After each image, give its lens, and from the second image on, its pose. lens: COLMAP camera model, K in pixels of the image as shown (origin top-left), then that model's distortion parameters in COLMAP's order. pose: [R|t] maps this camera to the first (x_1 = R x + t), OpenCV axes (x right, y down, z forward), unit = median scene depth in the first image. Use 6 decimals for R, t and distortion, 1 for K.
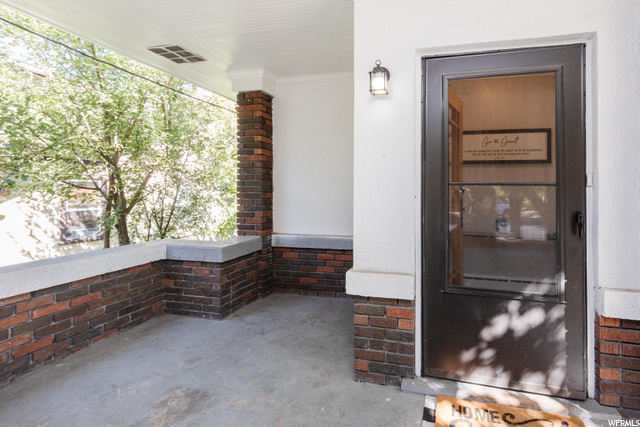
lens RADIAL K [[303.5, 0, 368.2], [0, 303.5, 176.5], [0, 0, 1]] dist [0.000718, -0.000772]
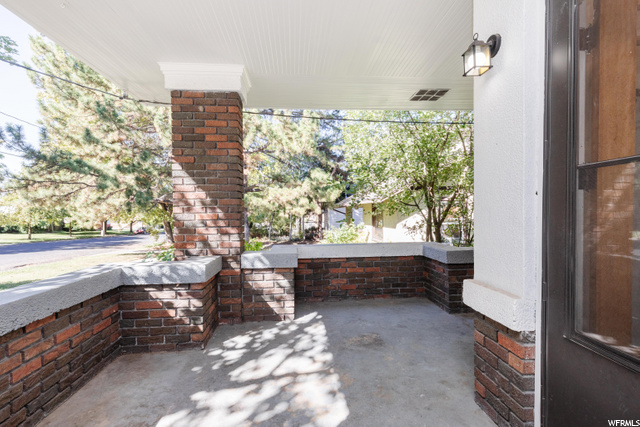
lens RADIAL K [[292.5, 0, 328.5], [0, 292.5, 207.5], [0, 0, 1]] dist [0.002770, -0.000986]
pose [[0.339990, -0.020776, -0.940200, 0.548175], [0.053465, 0.998566, -0.002732, 0.063954], [0.938908, -0.049339, 0.340613, 0.277952]]
